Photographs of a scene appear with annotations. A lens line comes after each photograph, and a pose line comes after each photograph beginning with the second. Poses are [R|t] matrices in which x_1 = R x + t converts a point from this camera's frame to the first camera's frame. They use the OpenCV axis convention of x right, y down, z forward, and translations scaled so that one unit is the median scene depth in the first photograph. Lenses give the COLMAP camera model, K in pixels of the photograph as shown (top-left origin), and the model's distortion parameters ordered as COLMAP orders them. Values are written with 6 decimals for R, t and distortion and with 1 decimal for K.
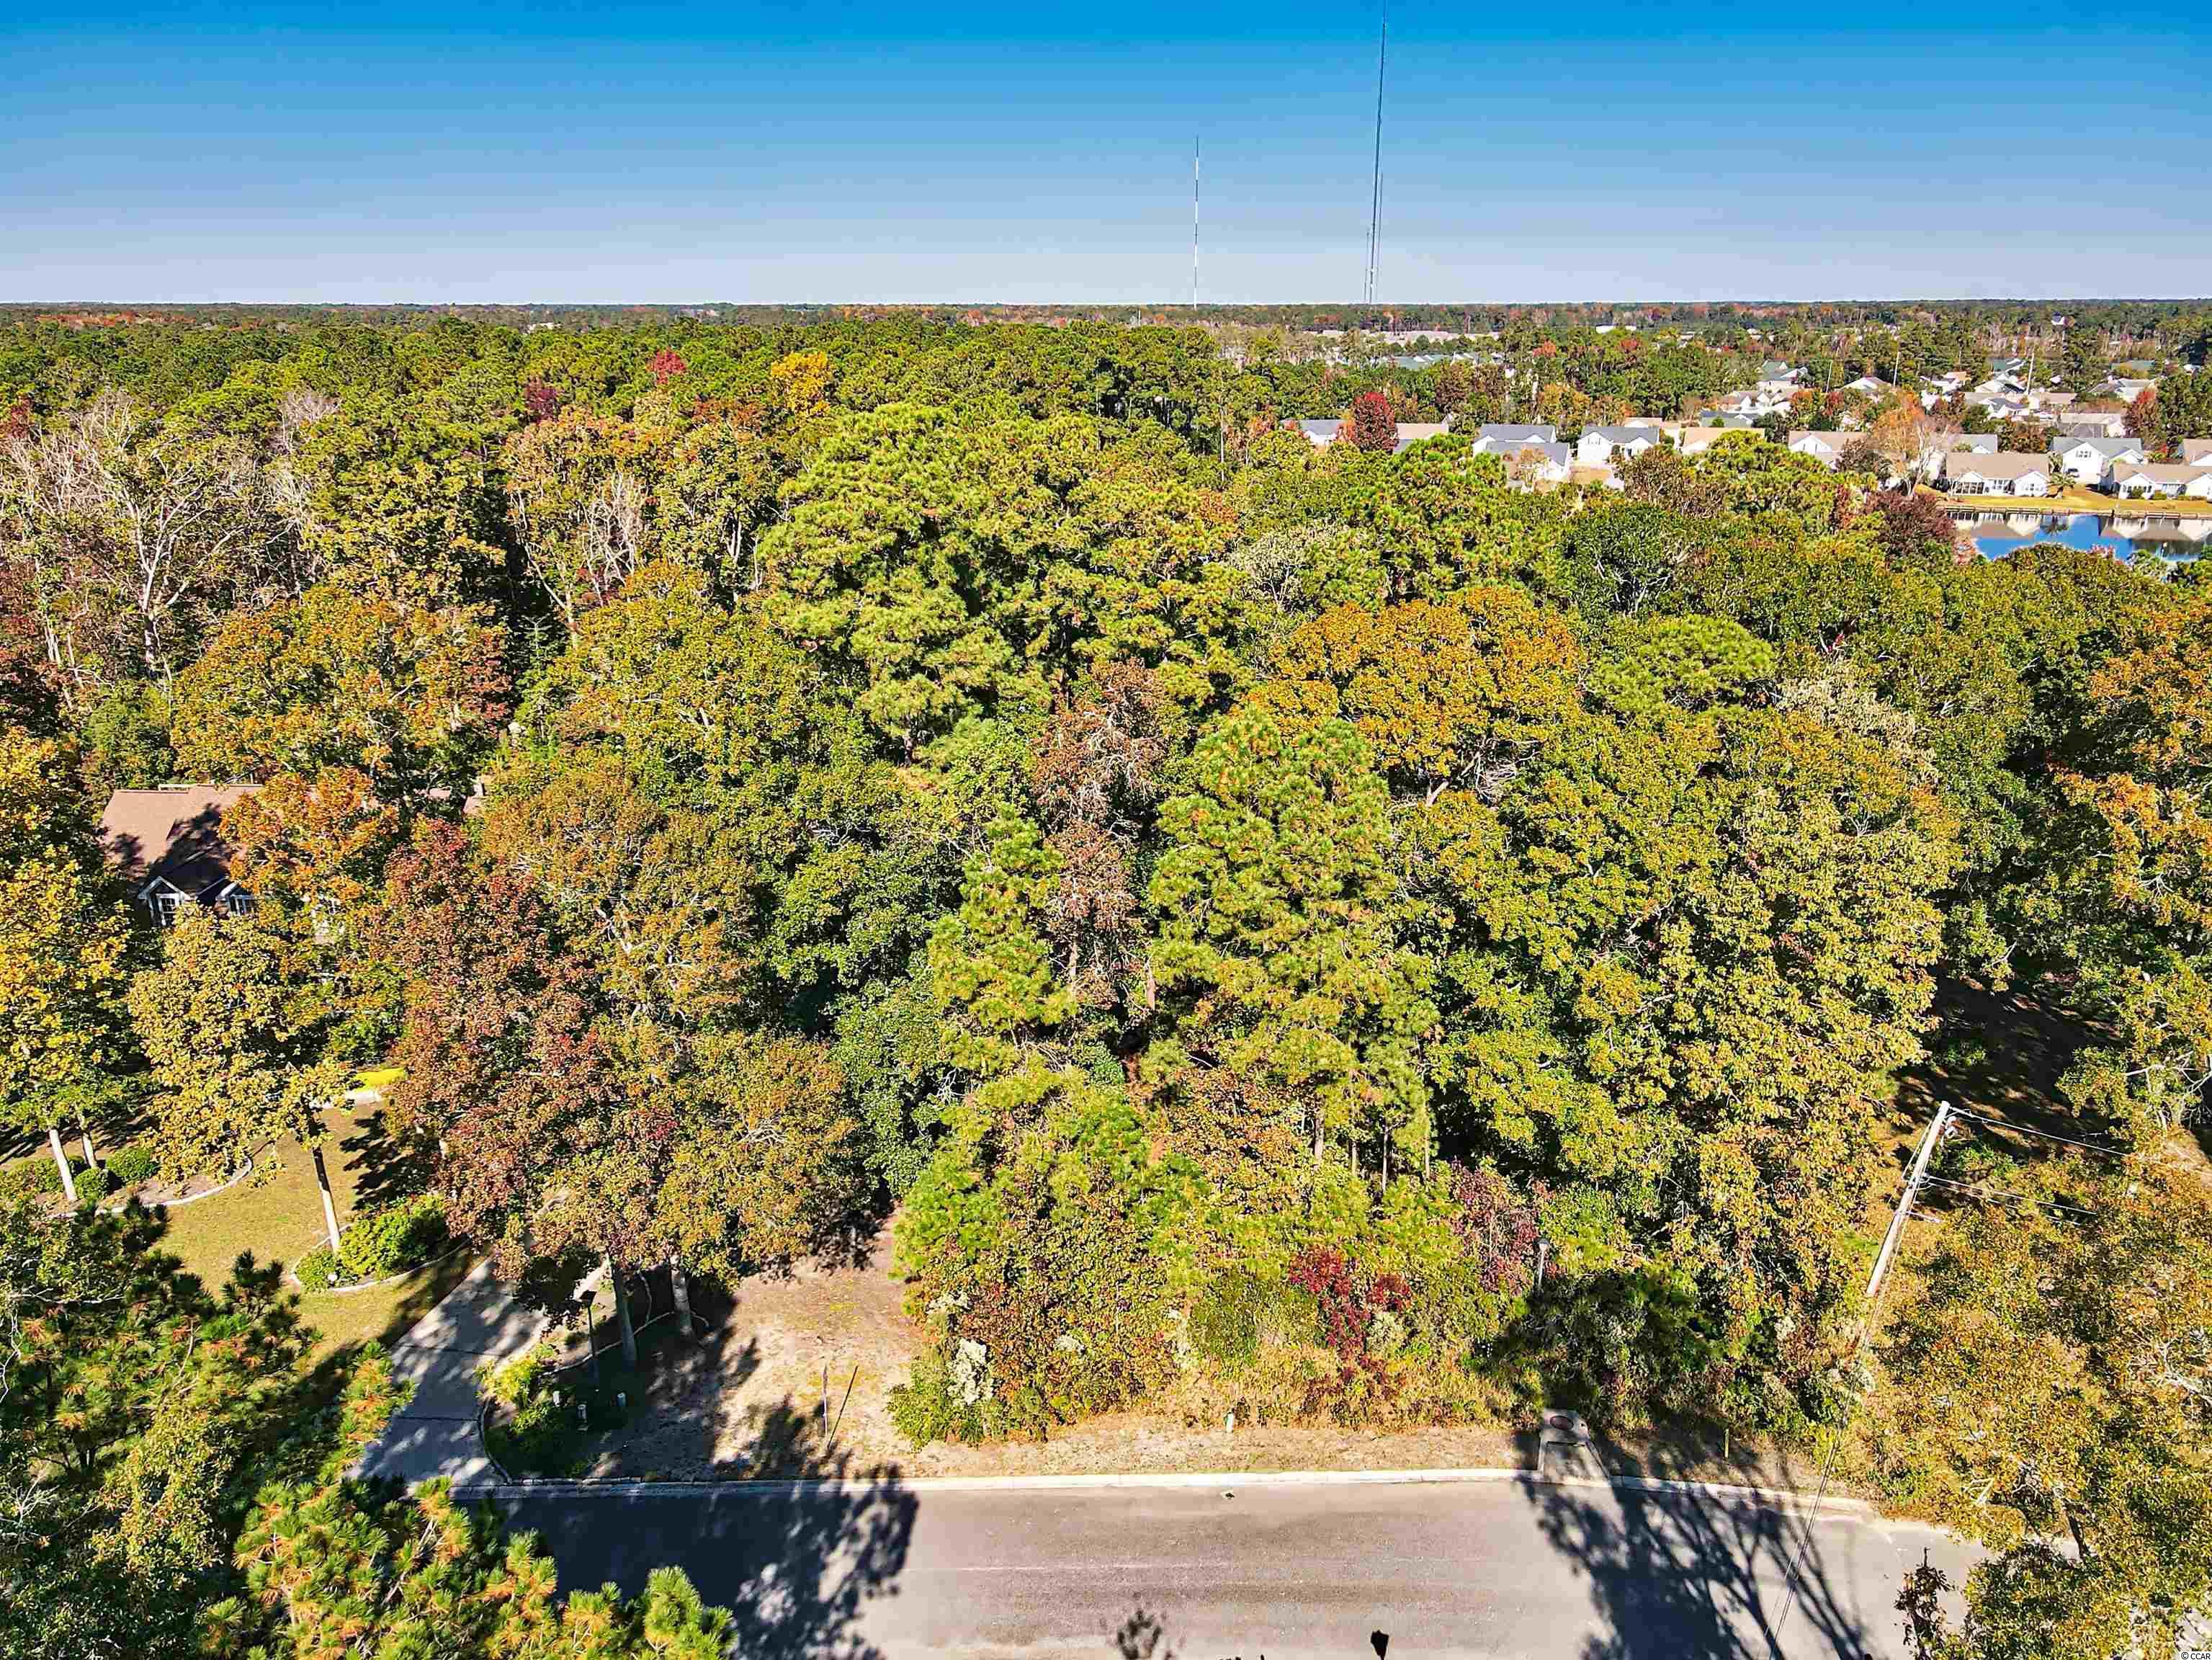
lens RADIAL K [[1618.8, 0, 1113.5], [0, 1618.8, 829.5], [0, 0, 1]] dist [0.009734, 0.015625]
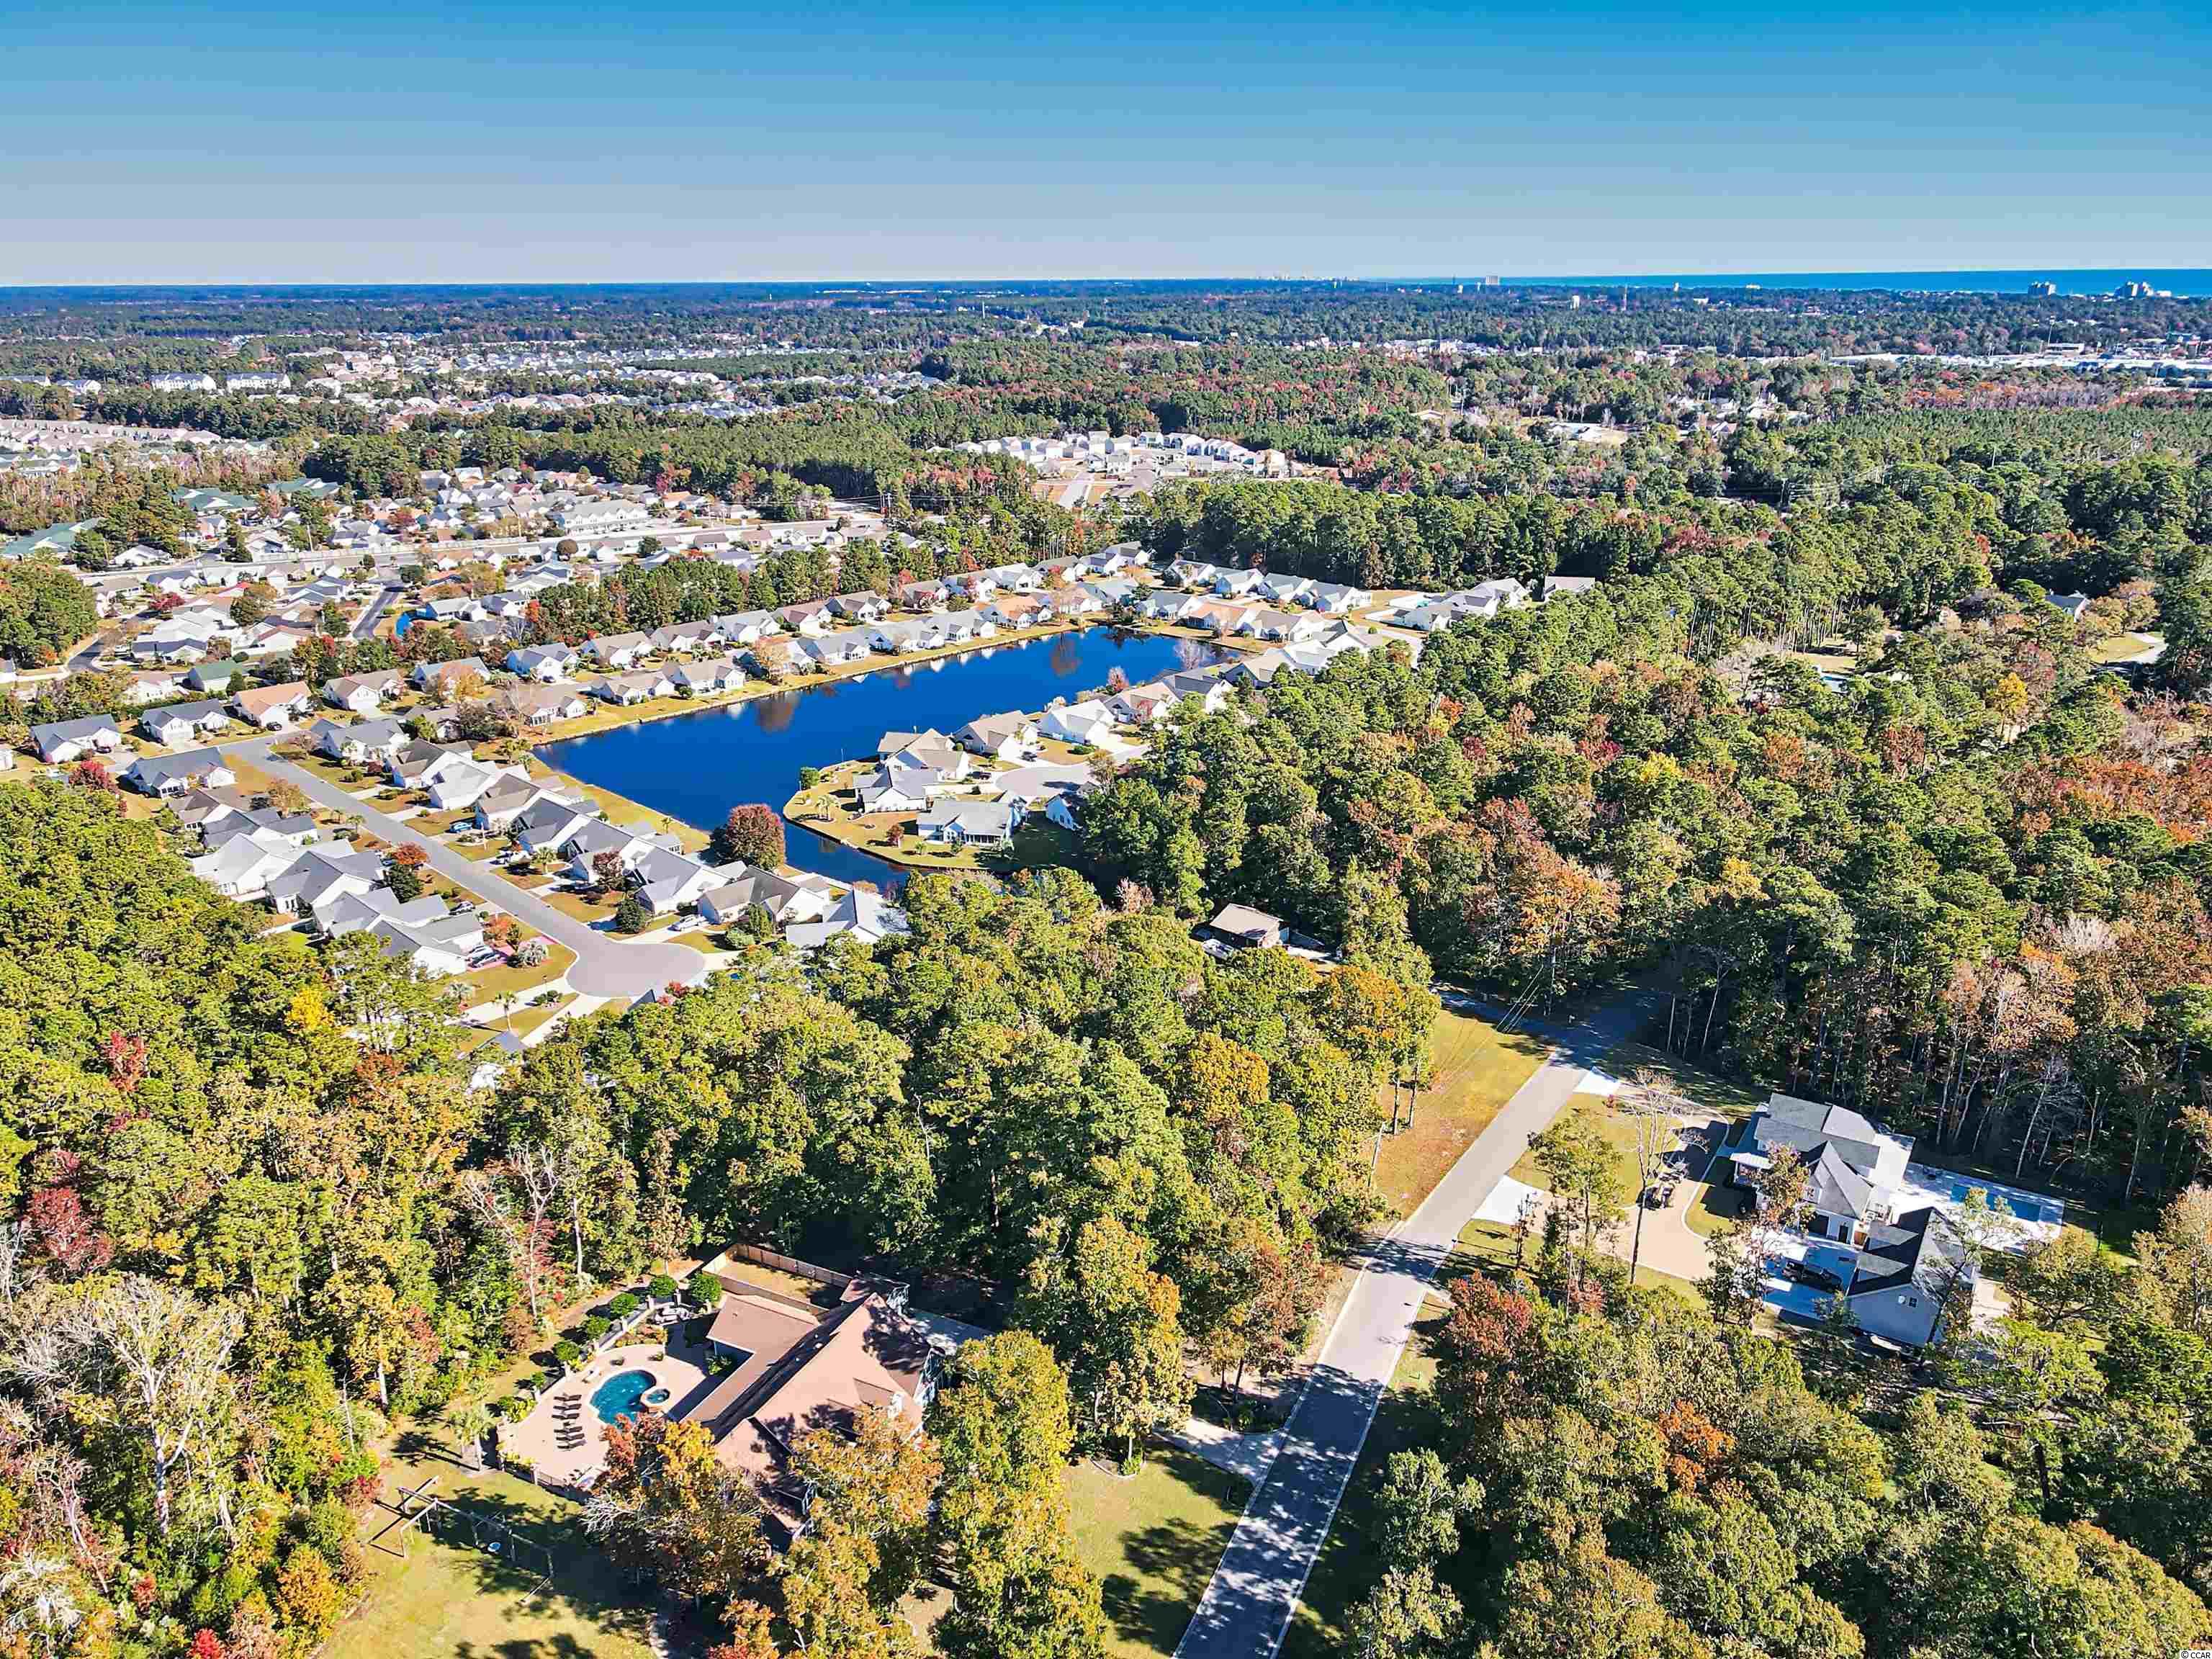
lens RADIAL K [[1618.5, 0, 1112.7], [0, 1618.5, 805.1], [0, 0, 1]] dist [0.009734, 0.015625]
pose [[0.419439, -0.285318, 0.861780, -2.573569], [0.287243, 0.942259, 0.172158, -1.249655], [-0.861140, 0.175330, 0.477176, -0.414544]]
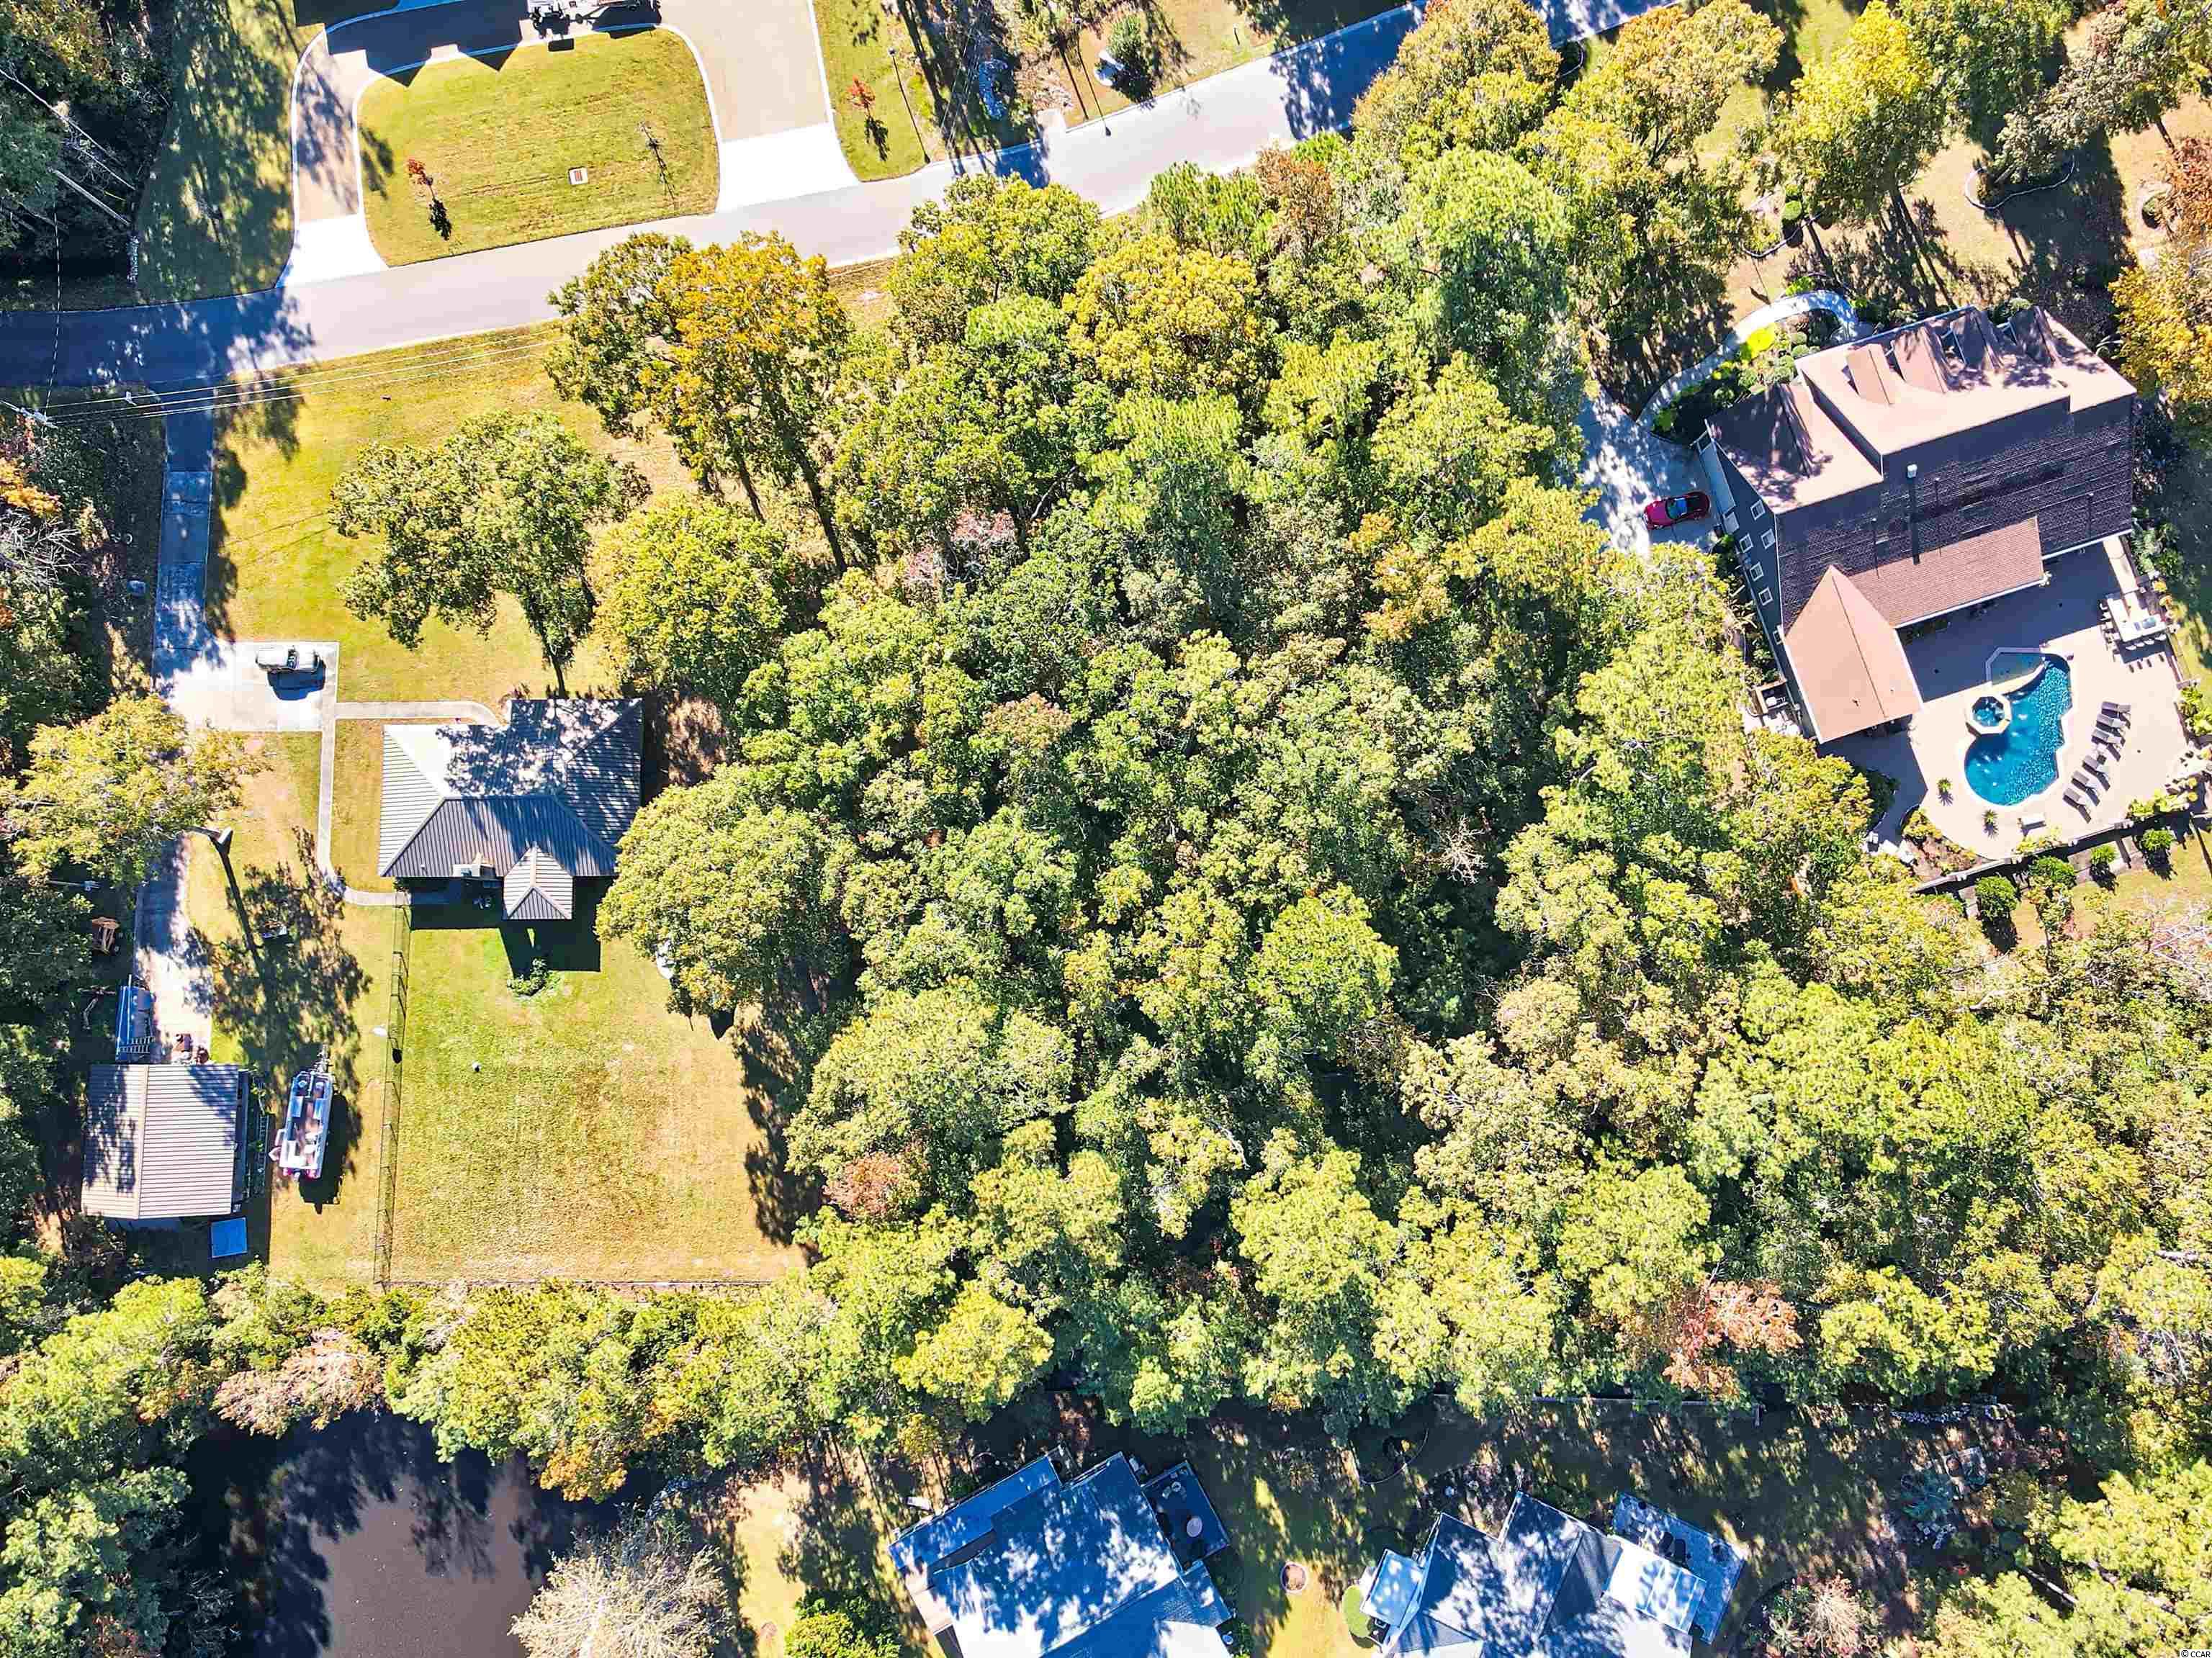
lens RADIAL K [[1618.4, 0, 1117.5], [0, 1618.4, 819.9], [0, 0, 1]] dist [0.009734, 0.015625]
pose [[-0.944424, 0.328458, -0.013381, 0.451879], [-0.079482, -0.188659, 0.978821, -2.006050], [0.318977, 0.925485, 0.204280, 1.202569]]
